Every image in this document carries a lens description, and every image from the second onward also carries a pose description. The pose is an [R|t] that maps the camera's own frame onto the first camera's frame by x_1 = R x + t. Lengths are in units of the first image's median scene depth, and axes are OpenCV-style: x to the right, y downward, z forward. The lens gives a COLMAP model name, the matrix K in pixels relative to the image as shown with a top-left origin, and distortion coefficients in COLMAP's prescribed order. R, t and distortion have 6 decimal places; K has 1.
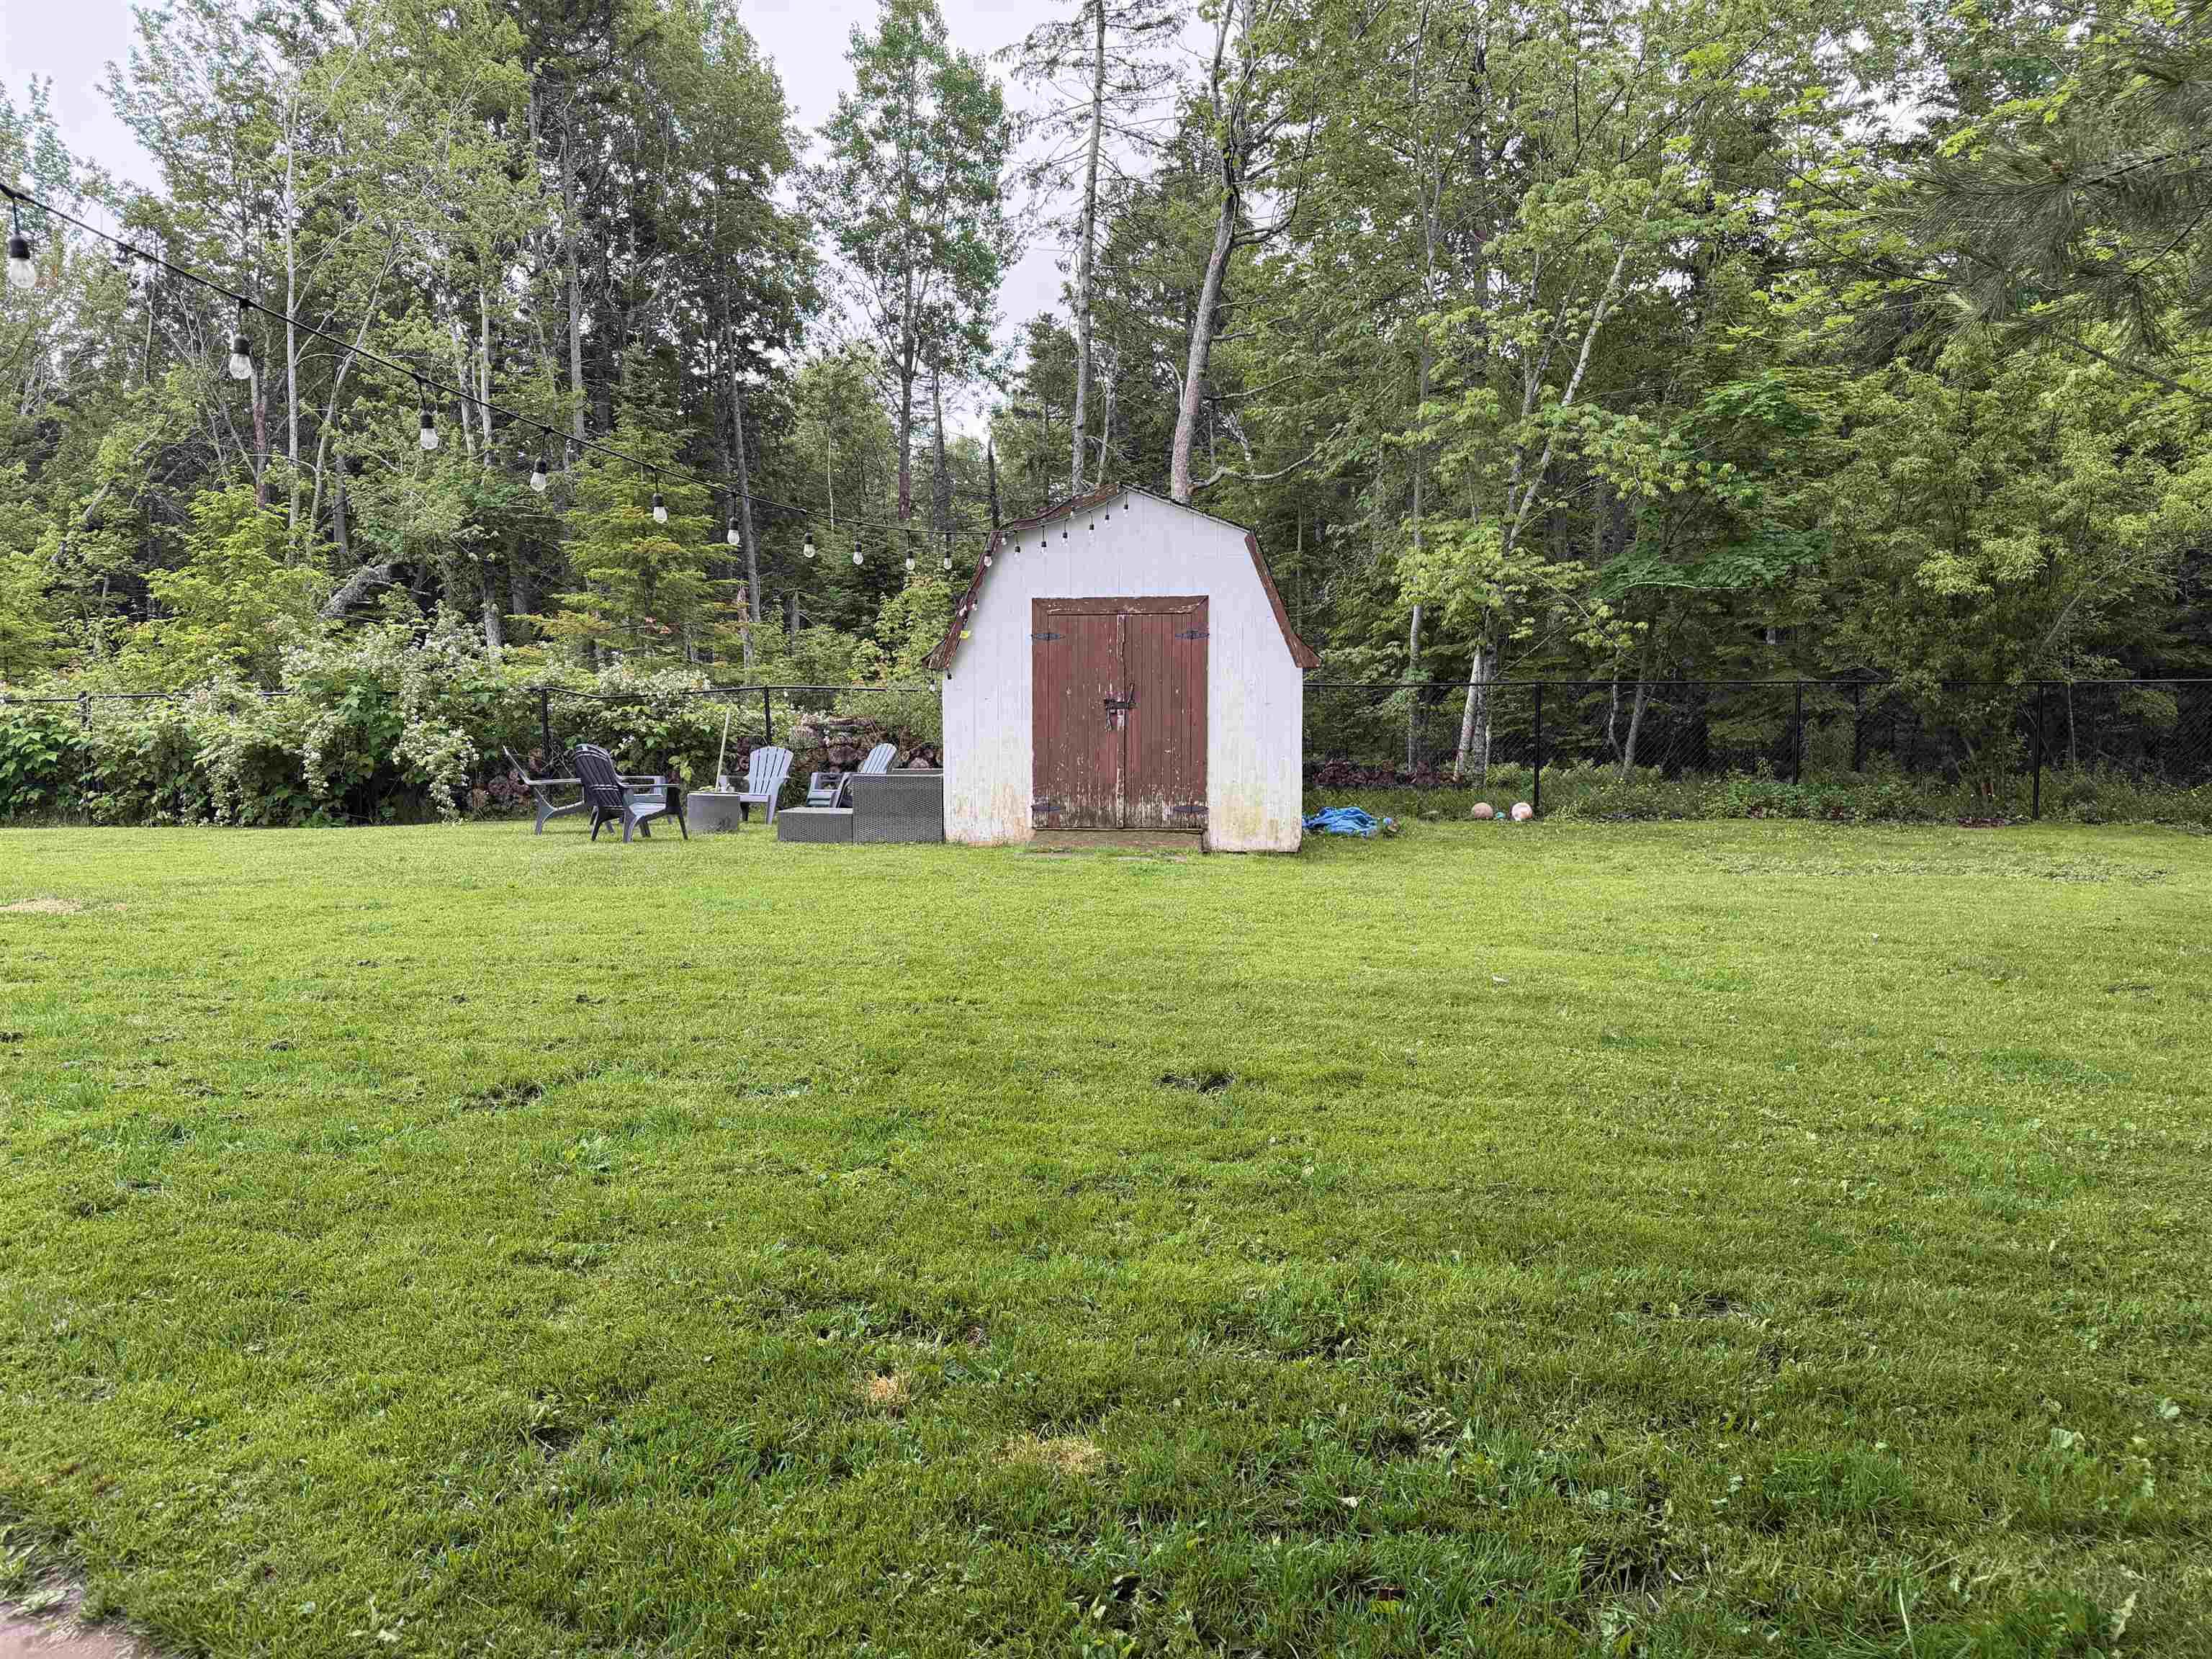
lens RADIAL K [[1533.7, 0, 1106.0], [0, 1533.7, 829.5], [0, 0, 1]] dist [0.030210, -0.043533]
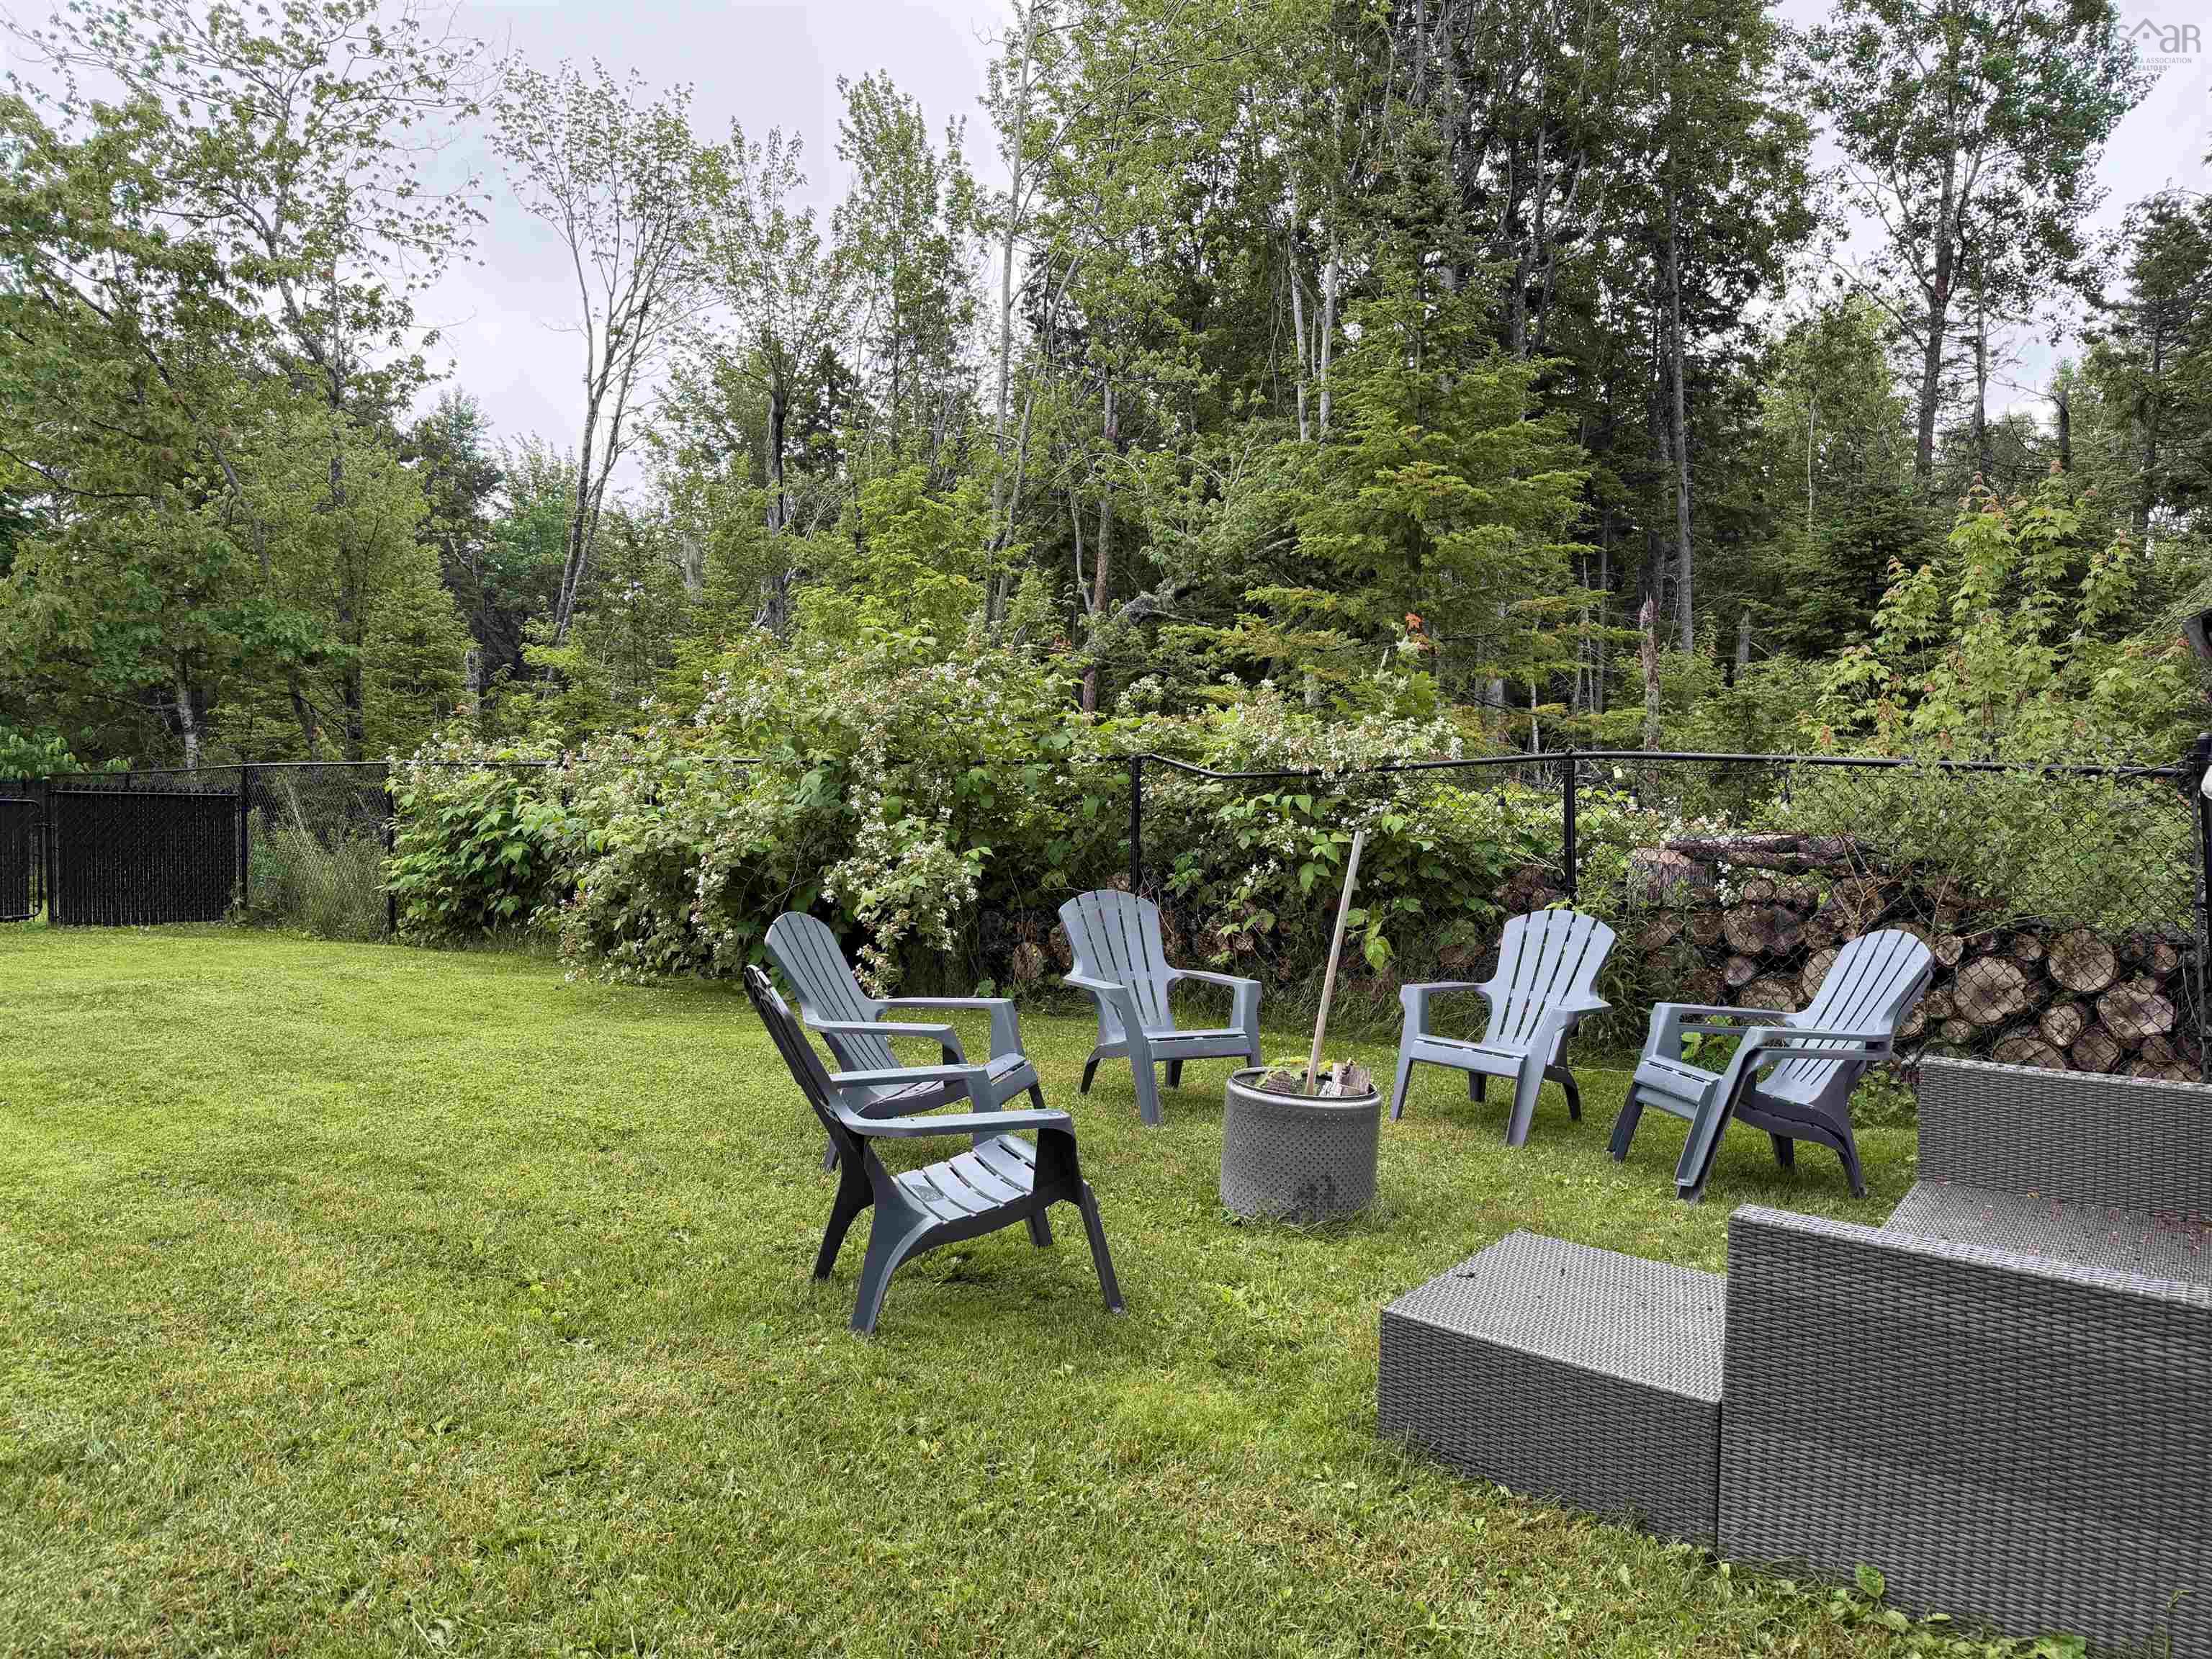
lens RADIAL K [[1551.2, 0, 1106.0], [0, 1551.2, 829.5], [0, 0, 1]] dist [0.068519, -0.068105]
pose [[0.826749, 0.036805, -0.561366, -0.032812], [-0.056915, 0.998210, -0.018375, -0.021573], [0.559685, 0.047142, 0.827364, 0.216759]]
